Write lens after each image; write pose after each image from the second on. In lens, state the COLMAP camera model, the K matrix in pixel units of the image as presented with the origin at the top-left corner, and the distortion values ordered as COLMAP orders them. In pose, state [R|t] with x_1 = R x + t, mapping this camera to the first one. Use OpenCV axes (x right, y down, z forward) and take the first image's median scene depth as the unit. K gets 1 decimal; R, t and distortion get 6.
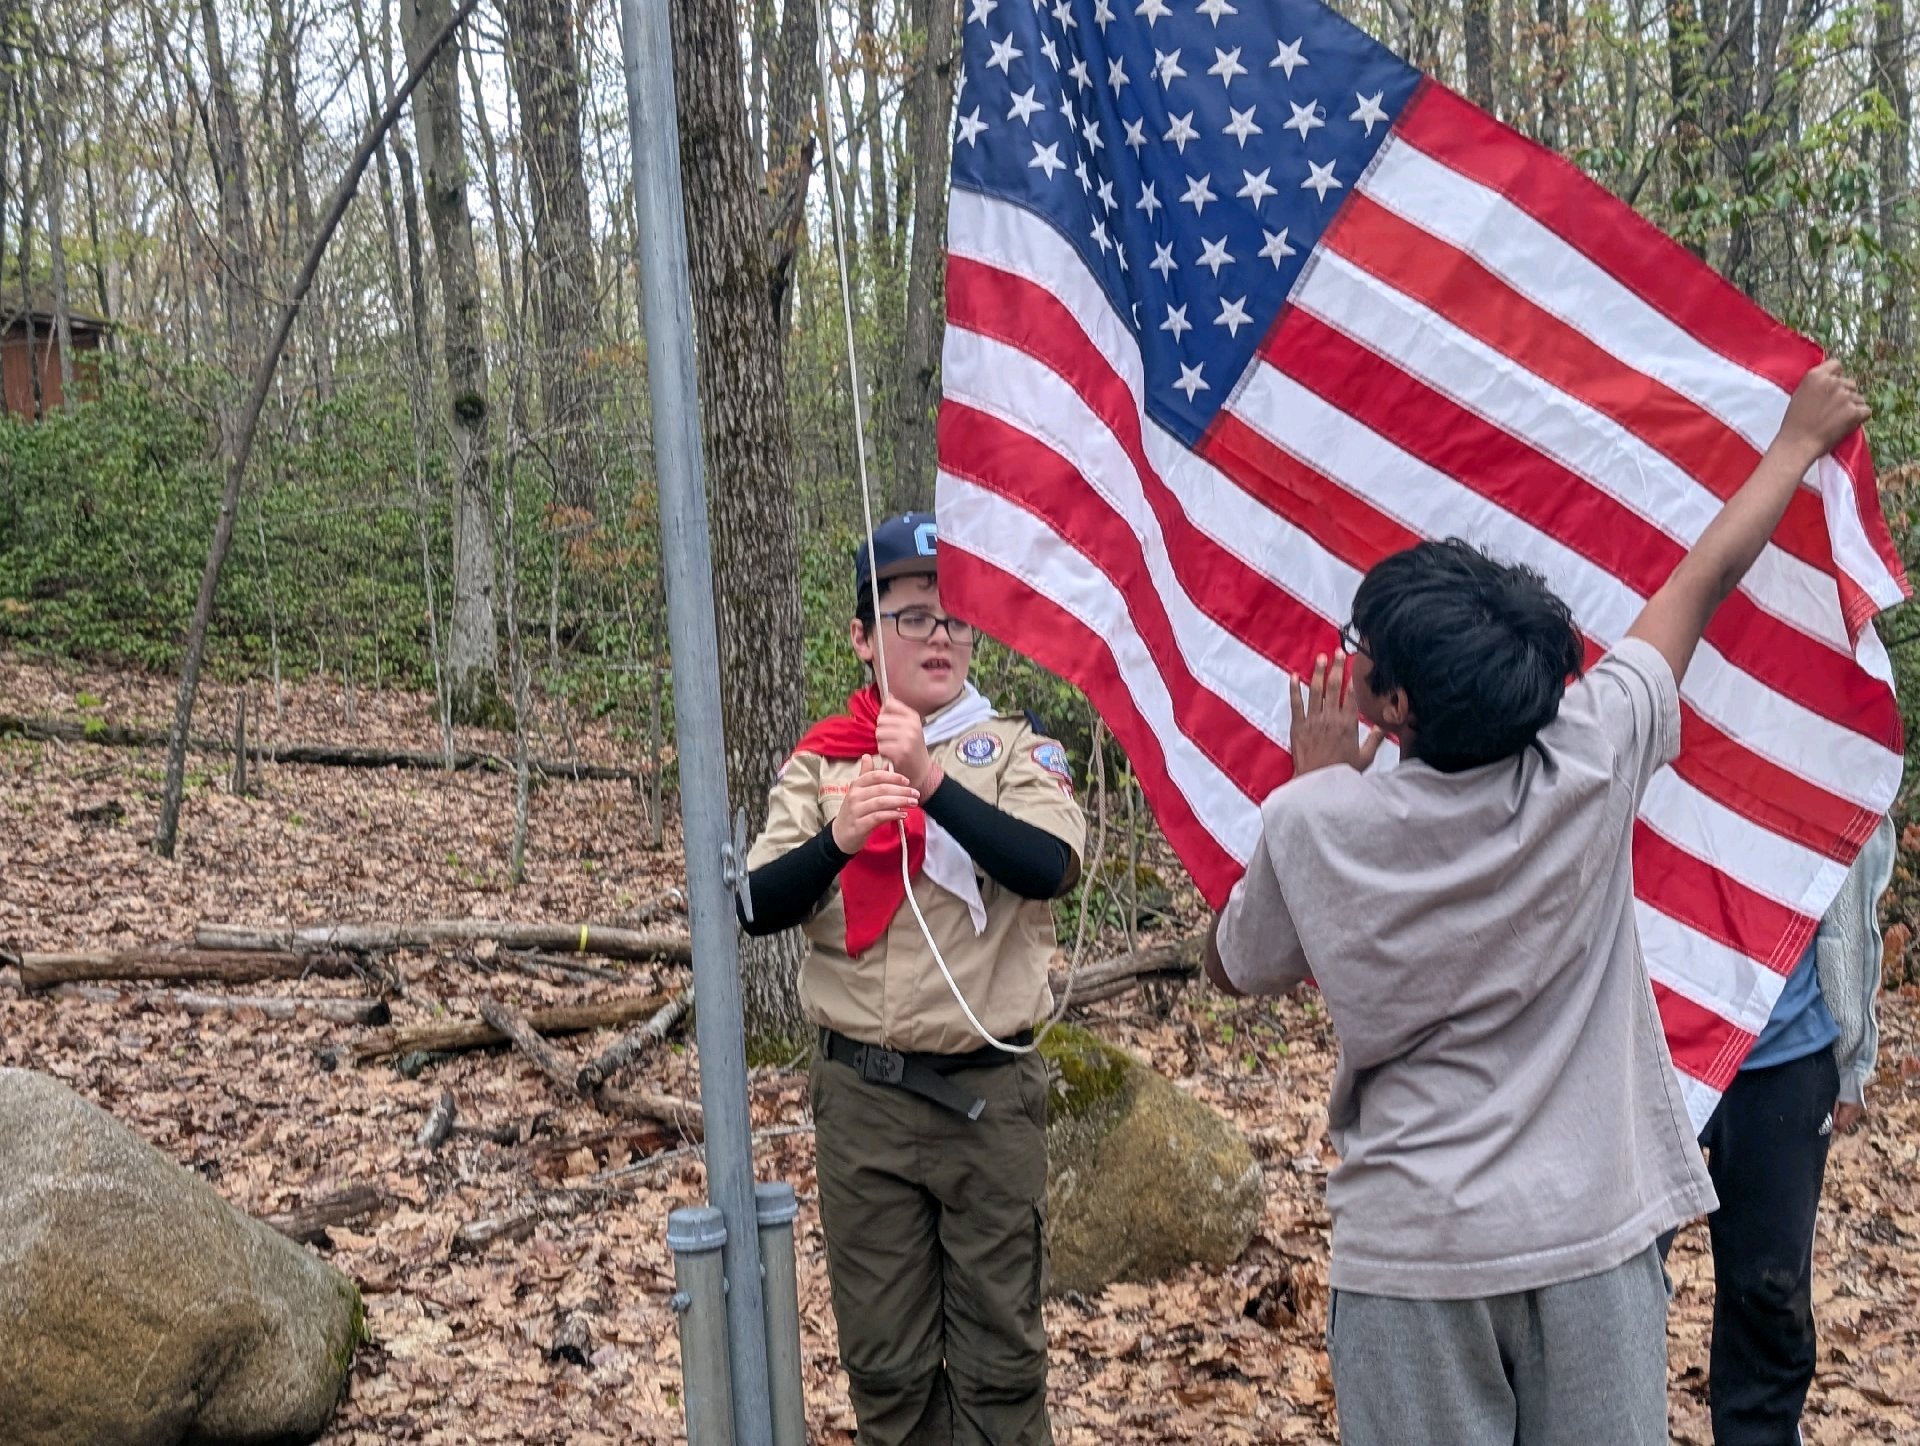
lens RADIAL K [[2675.1, 0, 960.0], [0, 2675.1, 723.0], [0, 0, 1]] dist [0.124650, -0.681936]
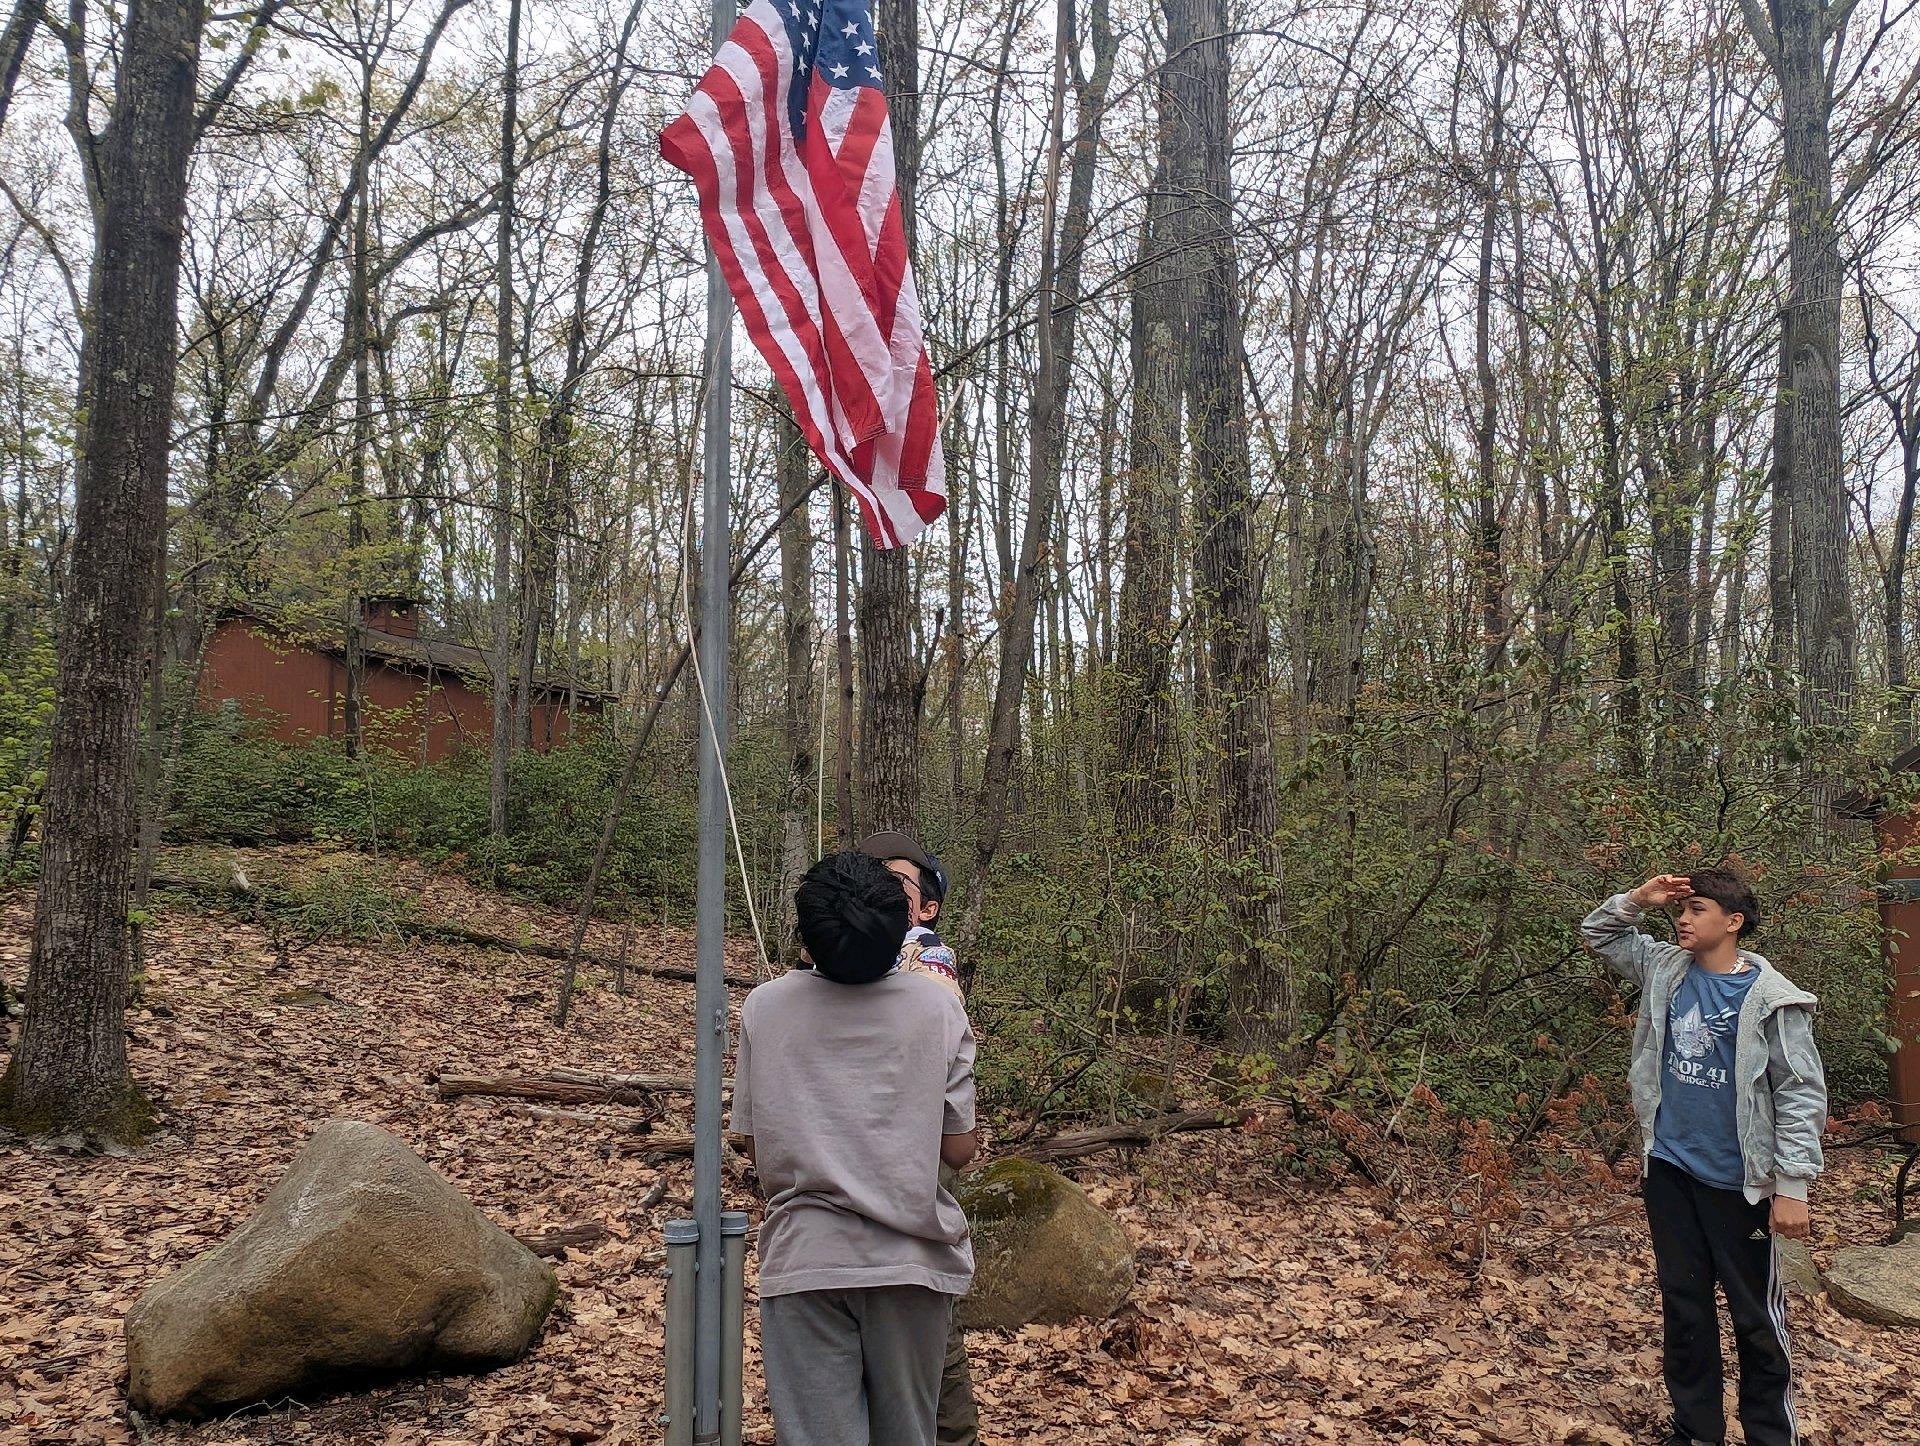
lens RADIAL K [[1768.0, 0, 960.0], [0, 1768.0, 723.0], [0, 0, 1]] dist [-0.008059, -0.003604]
pose [[0.992391, 0.055771, -0.109768, 0.092754], [-0.071248, 0.987220, -0.142552, 0.007880], [0.100415, 0.149288, 0.983682, -0.072085]]
